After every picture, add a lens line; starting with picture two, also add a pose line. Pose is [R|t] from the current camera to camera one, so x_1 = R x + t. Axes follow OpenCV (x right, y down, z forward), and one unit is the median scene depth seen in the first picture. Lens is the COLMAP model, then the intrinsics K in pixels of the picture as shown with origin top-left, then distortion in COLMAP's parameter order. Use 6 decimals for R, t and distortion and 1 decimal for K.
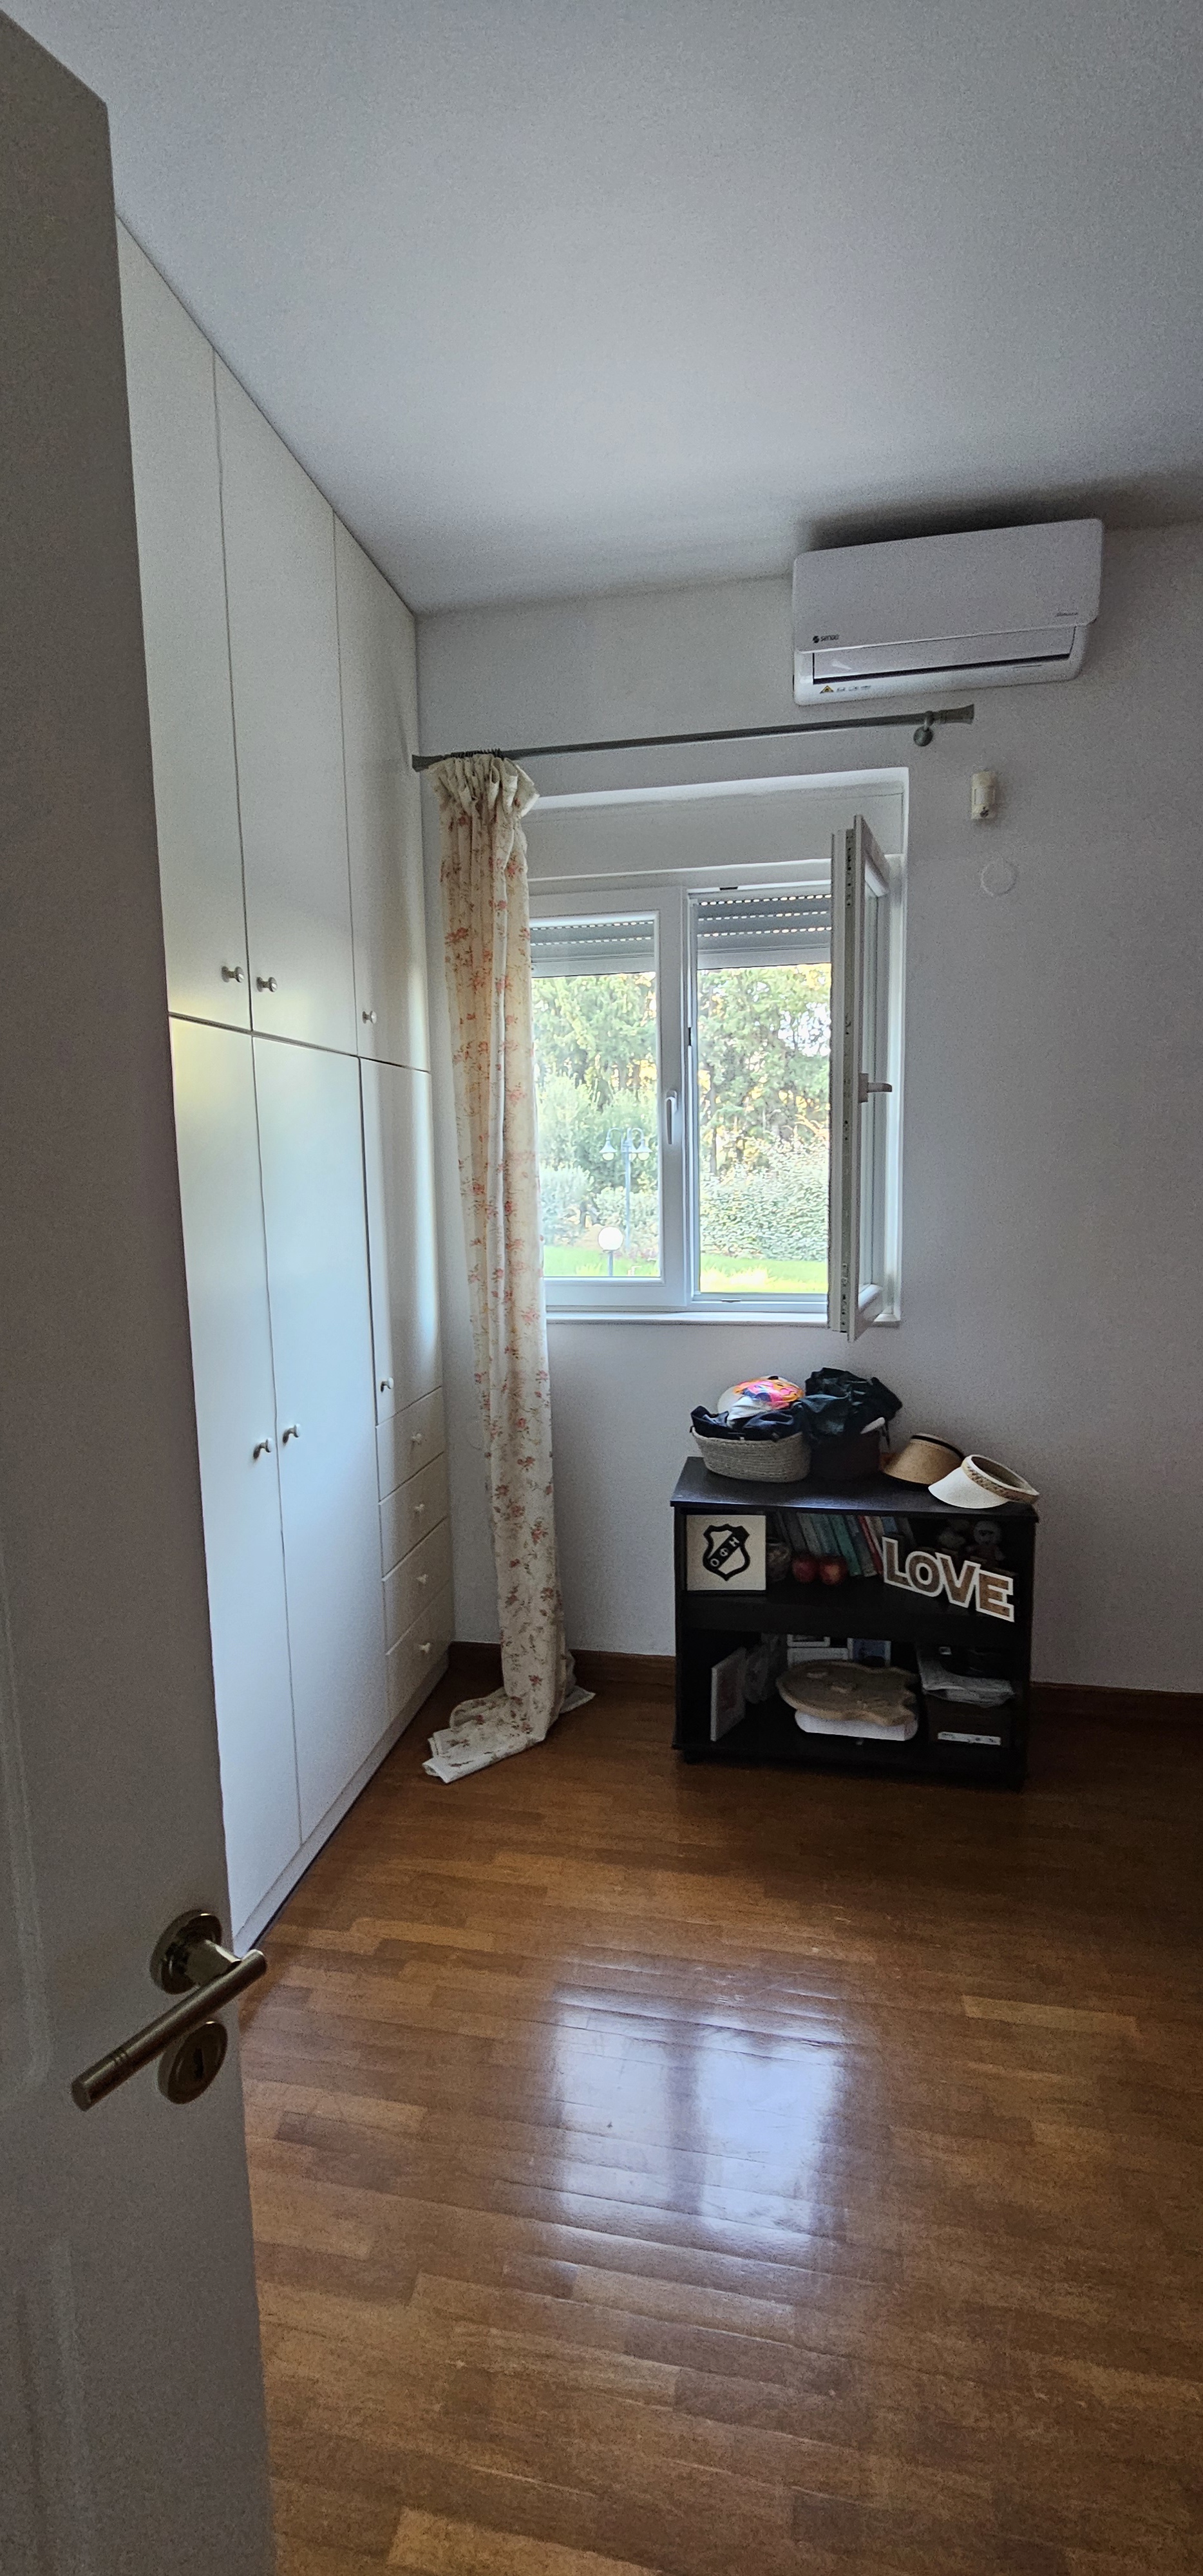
lens RADIAL K [[1044.5, 0, 607.0], [0, 1044.5, 1296.6], [0, 0, 1]] dist [-0.009853, -0.000061]
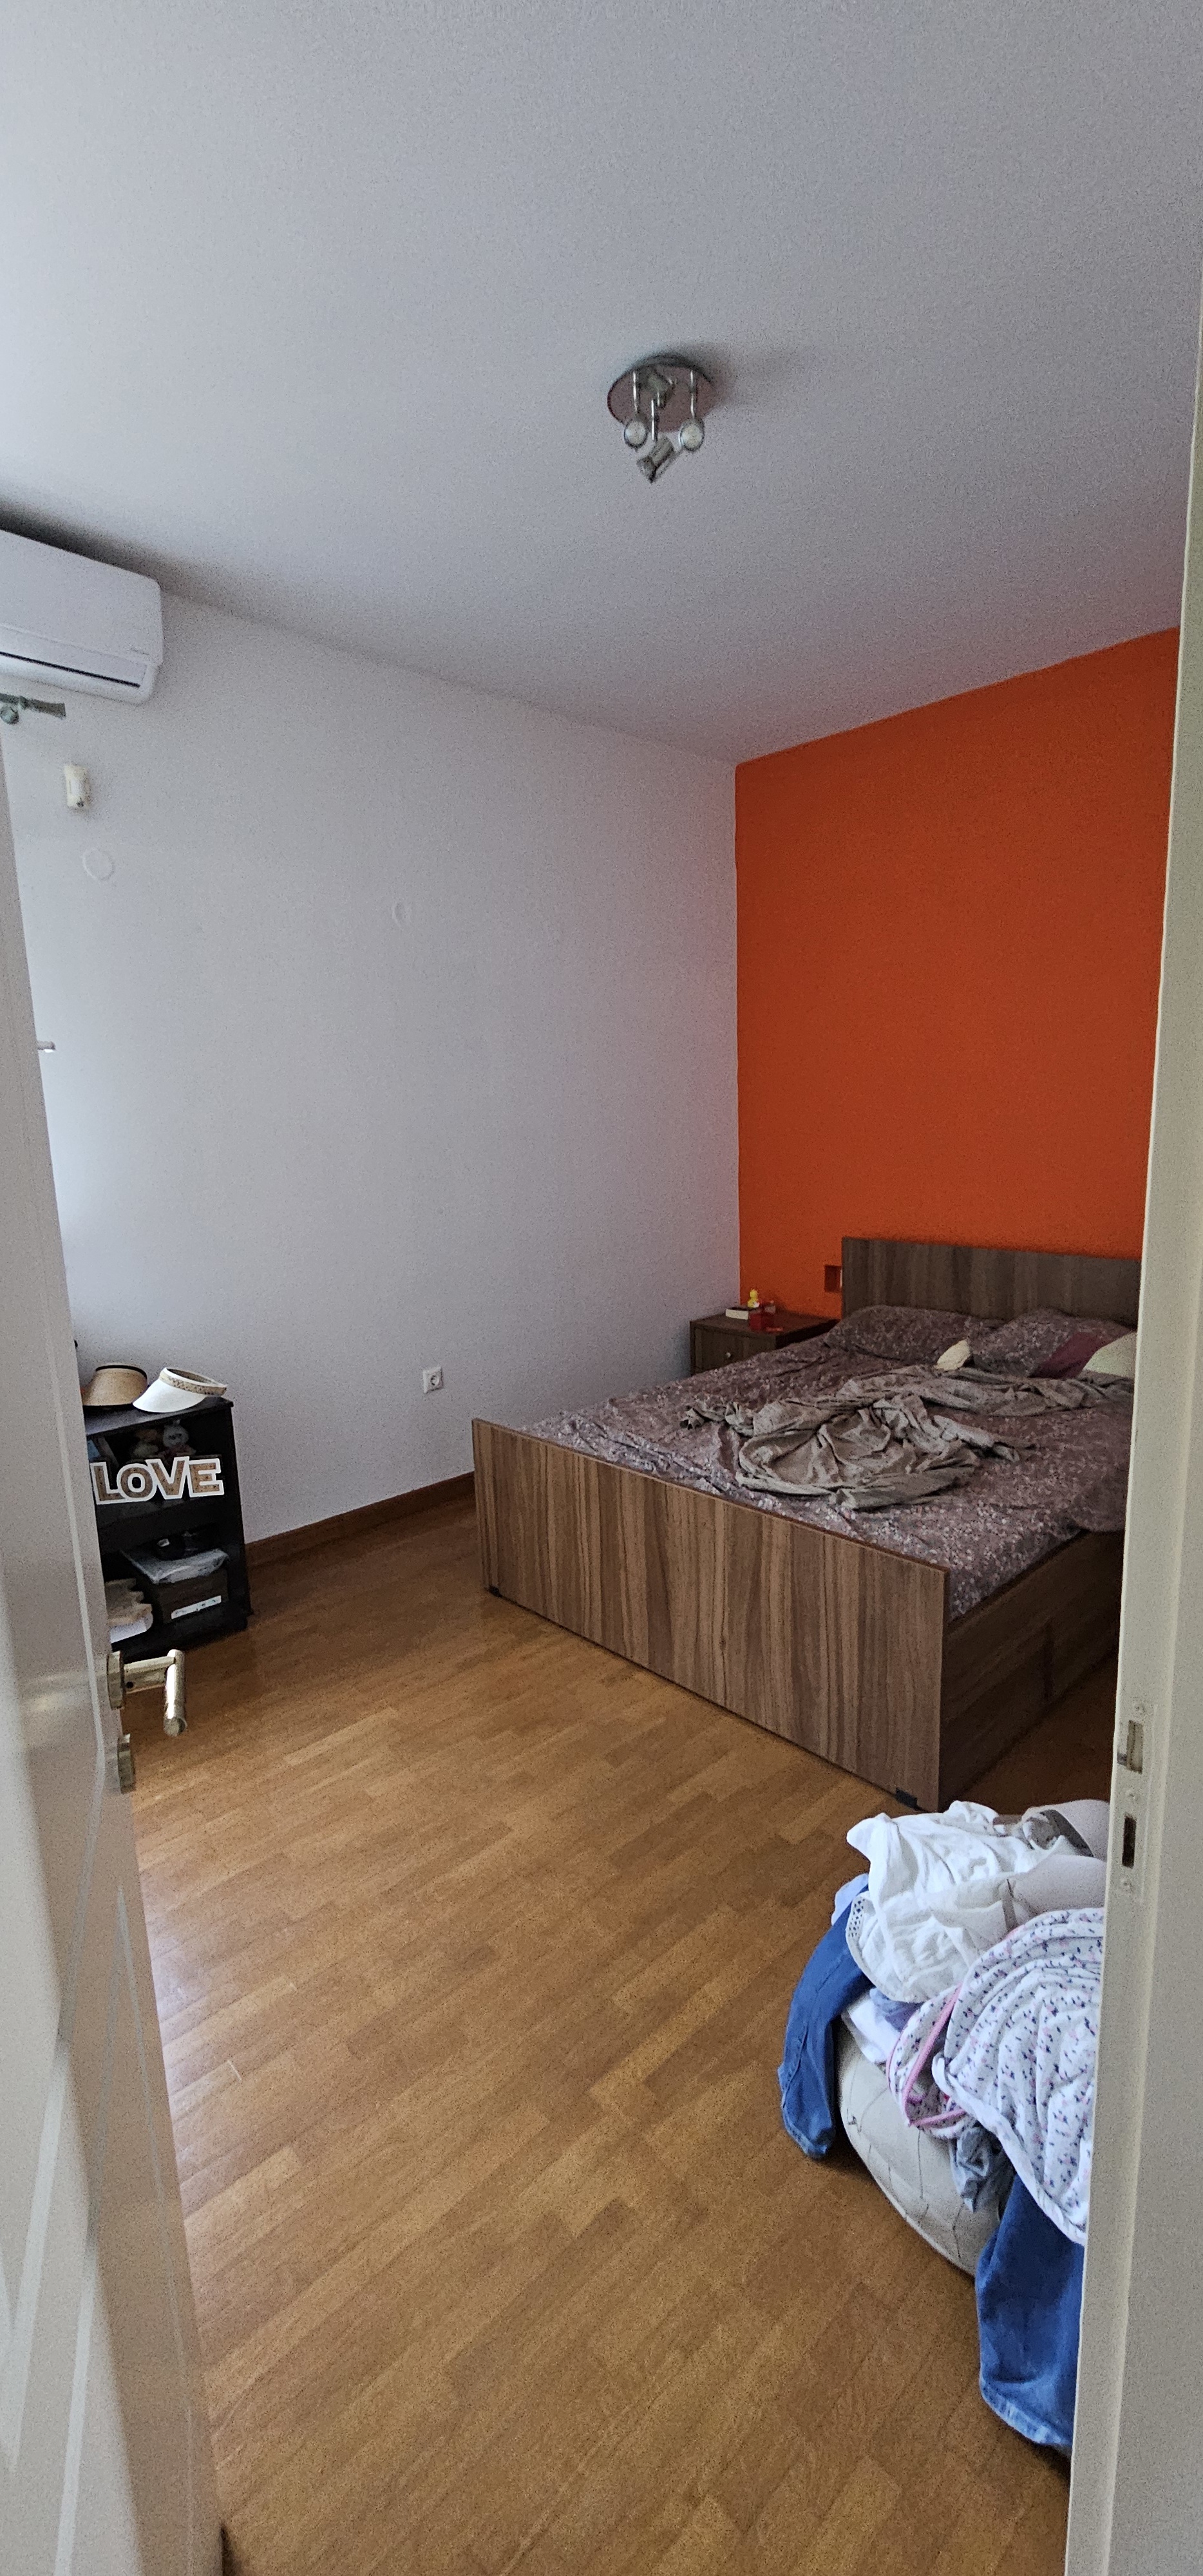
lens RADIAL K [[1044.5, 0, 600.7], [0, 1044.5, 1284.3], [0, 0, 1]] dist [-0.009853, -0.000061]
pose [[0.589793, -0.144891, 0.794450, -0.273929], [0.125966, 0.988237, 0.086717, 0.019764], [-0.797670, 0.048928, 0.601107, -0.092056]]
